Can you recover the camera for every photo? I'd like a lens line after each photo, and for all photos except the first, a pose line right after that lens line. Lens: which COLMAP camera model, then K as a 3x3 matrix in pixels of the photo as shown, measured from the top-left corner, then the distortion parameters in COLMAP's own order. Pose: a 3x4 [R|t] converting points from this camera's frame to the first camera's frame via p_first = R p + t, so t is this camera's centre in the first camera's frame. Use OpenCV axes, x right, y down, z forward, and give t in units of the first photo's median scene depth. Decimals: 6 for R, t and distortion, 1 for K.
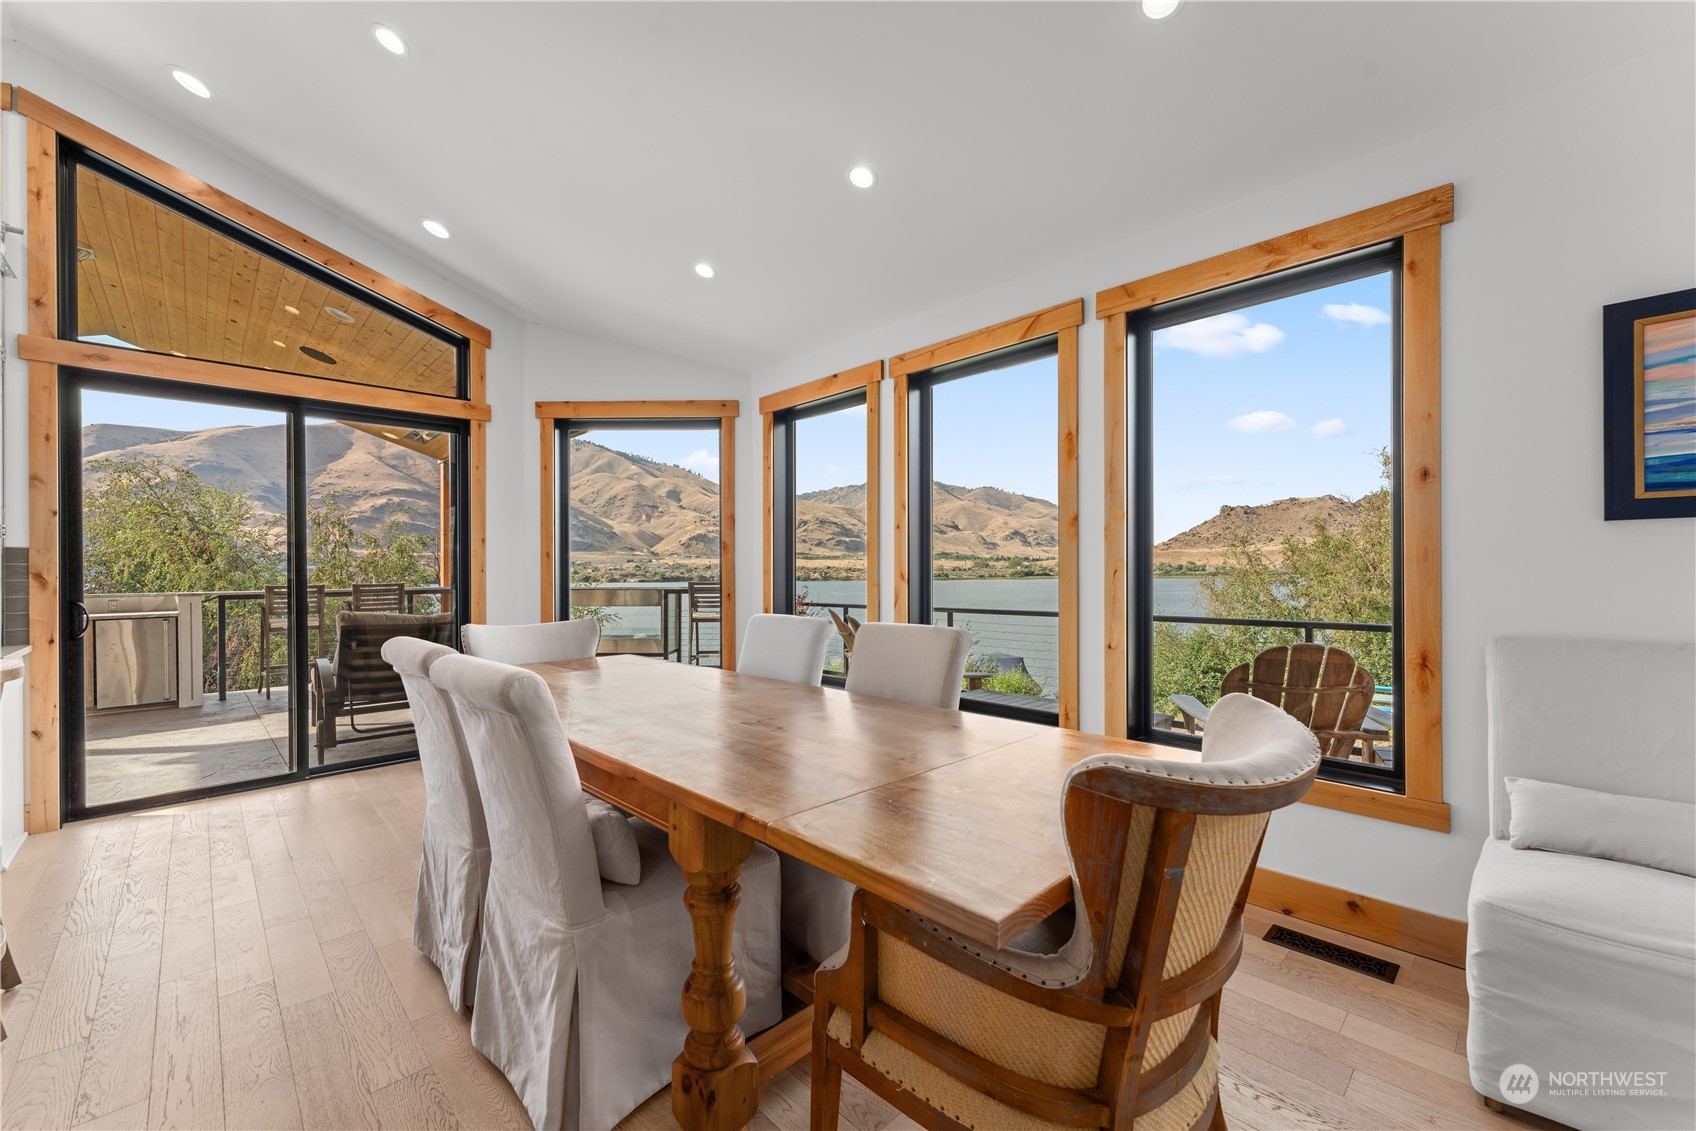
lens RADIAL K [[673.5, 0, 847.7], [0, 673.5, 571.1], [0, 0, 1]] dist [0.001244, 0.000622]
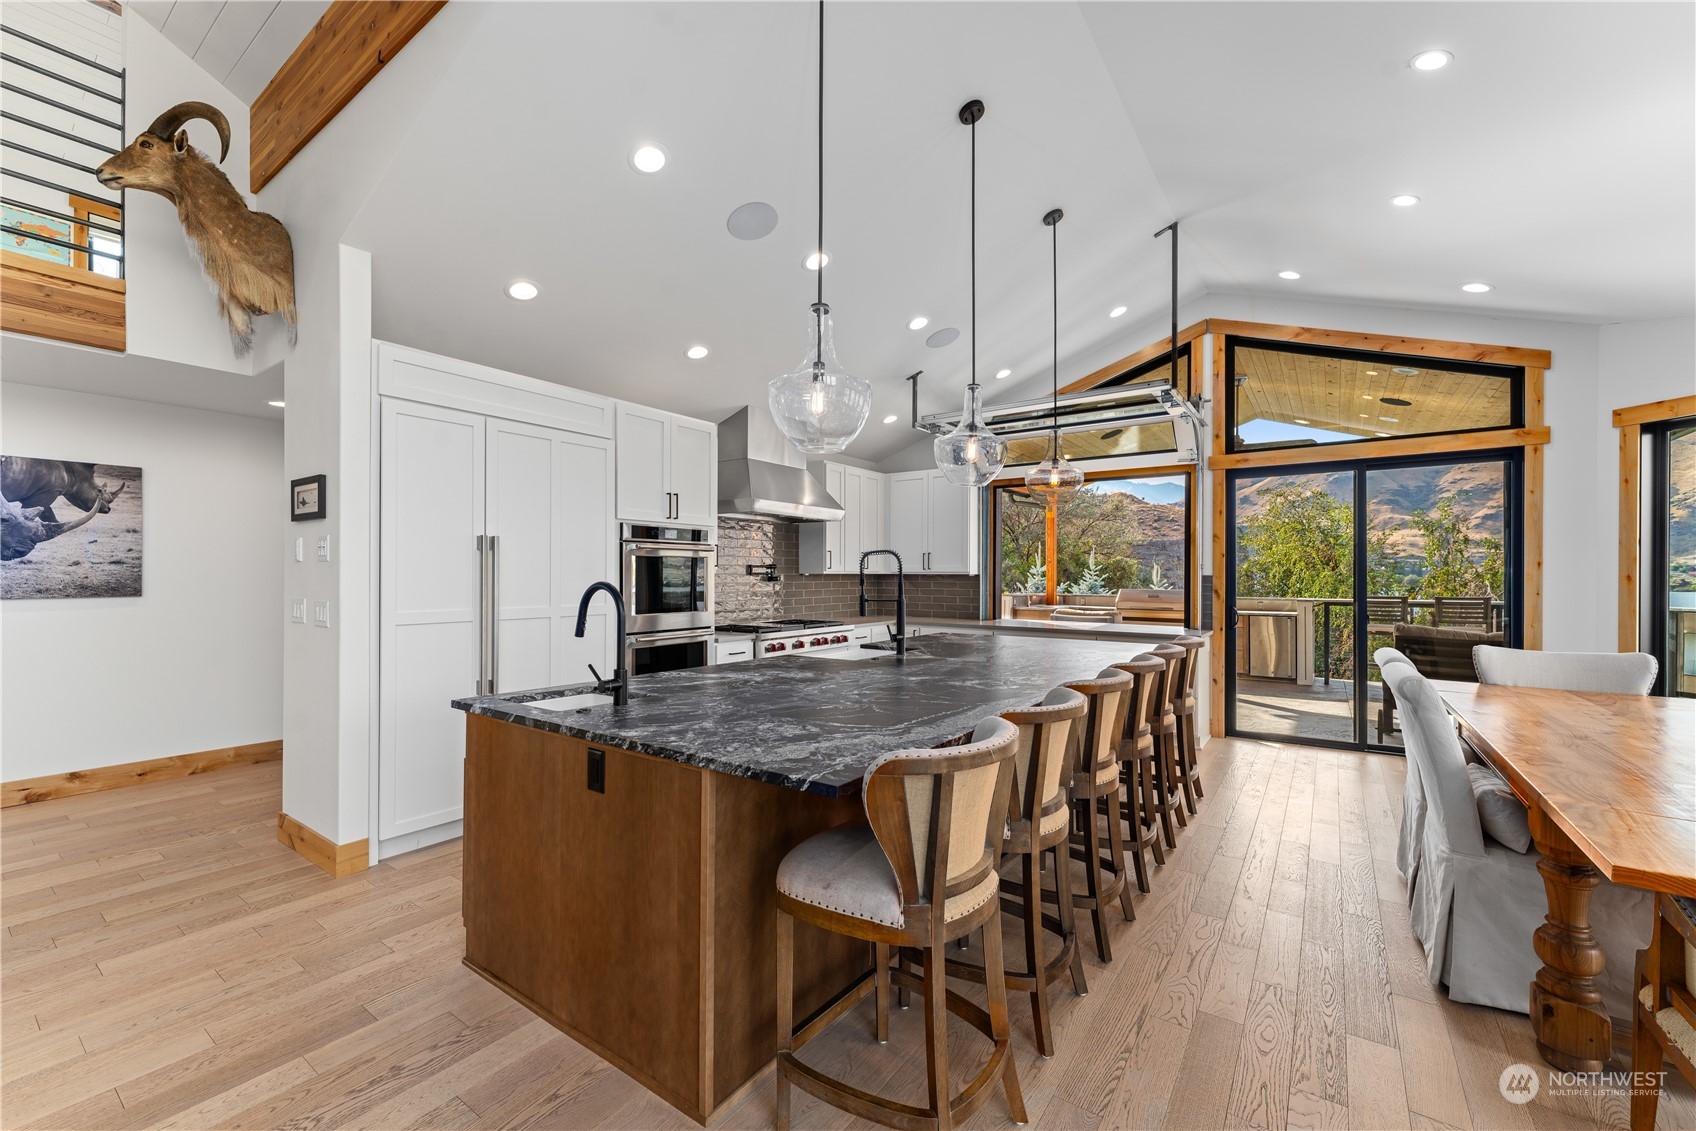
lens RADIAL K [[673.5, 0, 847.7], [0, 673.5, 571.1], [0, 0, 1]] dist [0.001244, 0.000622]
pose [[0.178282, 0.001483, -0.983978, 0.266103], [-0.005645, 0.999984, 0.000485, -0.029614], [0.983963, 0.005468, 0.178287, -0.192343]]
